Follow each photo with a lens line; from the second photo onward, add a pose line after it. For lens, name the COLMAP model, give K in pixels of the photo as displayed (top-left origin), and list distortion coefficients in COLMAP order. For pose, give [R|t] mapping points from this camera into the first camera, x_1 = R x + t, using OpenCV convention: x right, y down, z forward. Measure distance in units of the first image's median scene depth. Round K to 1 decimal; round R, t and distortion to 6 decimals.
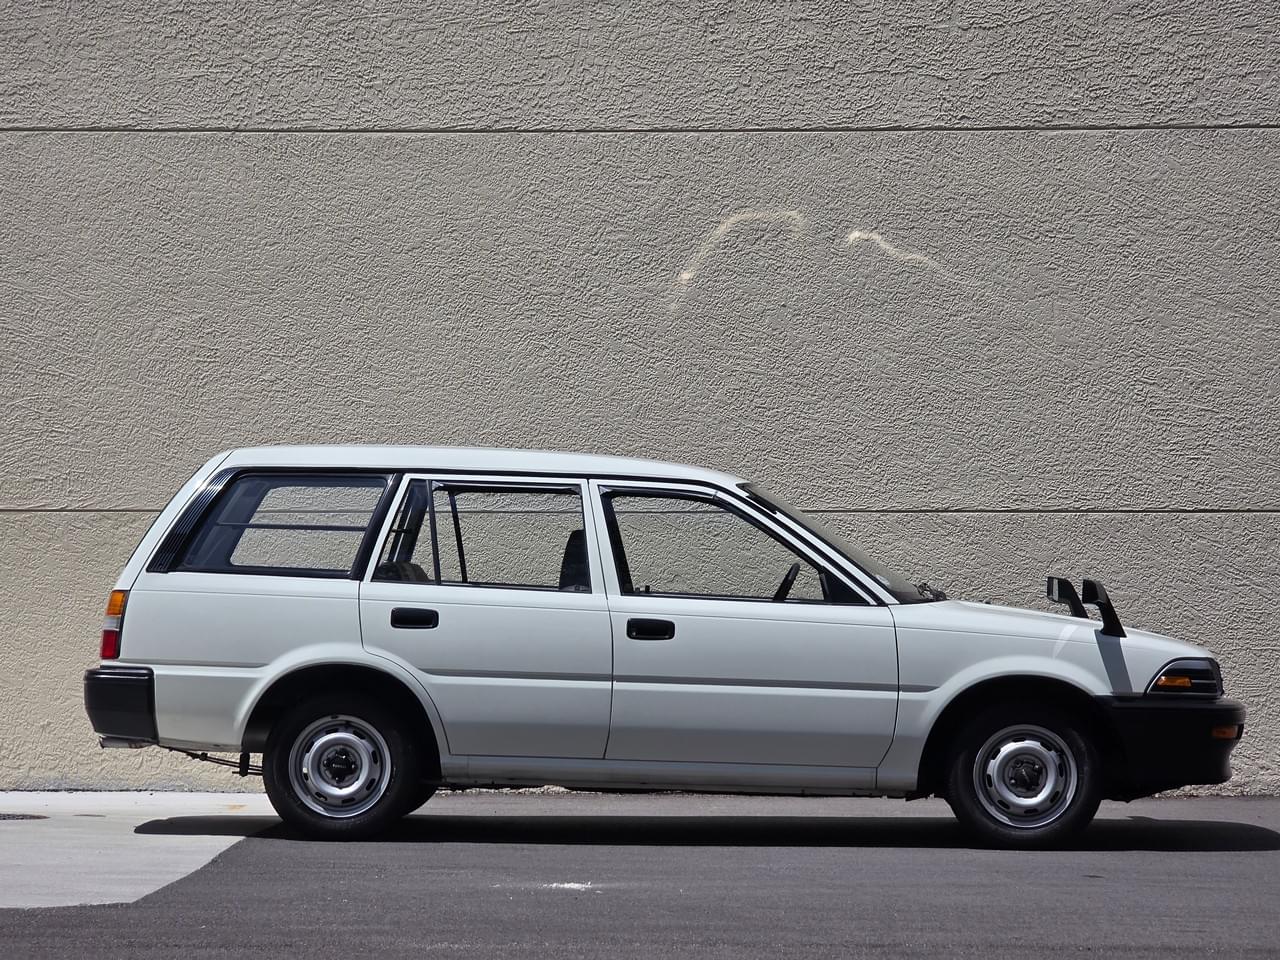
lens RADIAL K [[4230.1, 0, 633.2], [0, 4230.1, 521.6], [0, 0, 1]] dist [0.338862, -1.555867]
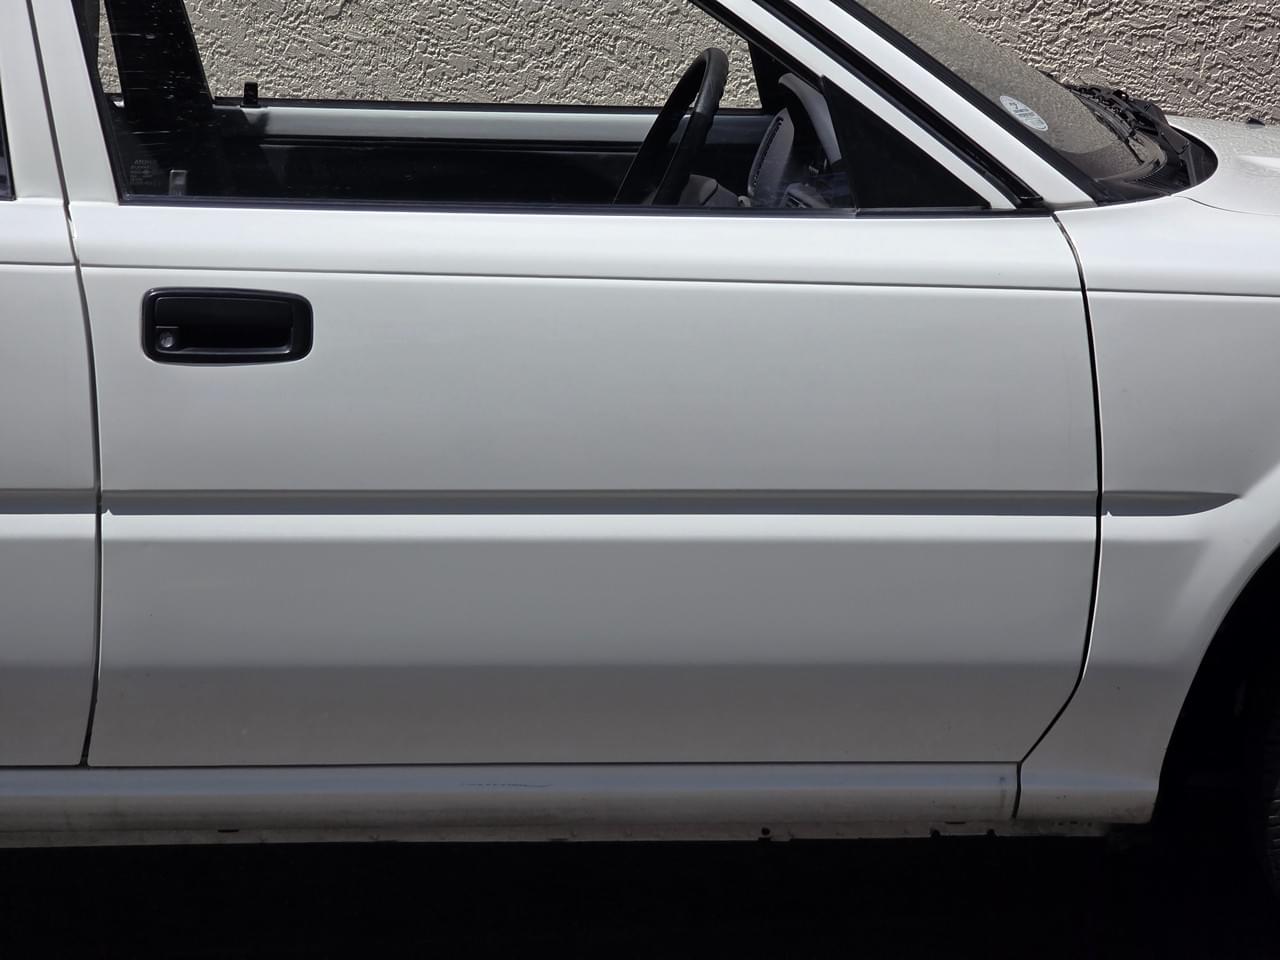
lens RADIAL K [[4230.1, 0, 633.2], [0, 4230.1, 521.6], [0, 0, 1]] dist [0.338862, -1.555867]
pose [[0.997793, -0.037019, 0.055132, 0.015071], [0.026755, 0.983943, 0.176468, -0.010980], [-0.060779, -0.174603, 0.982761, 0.712546]]
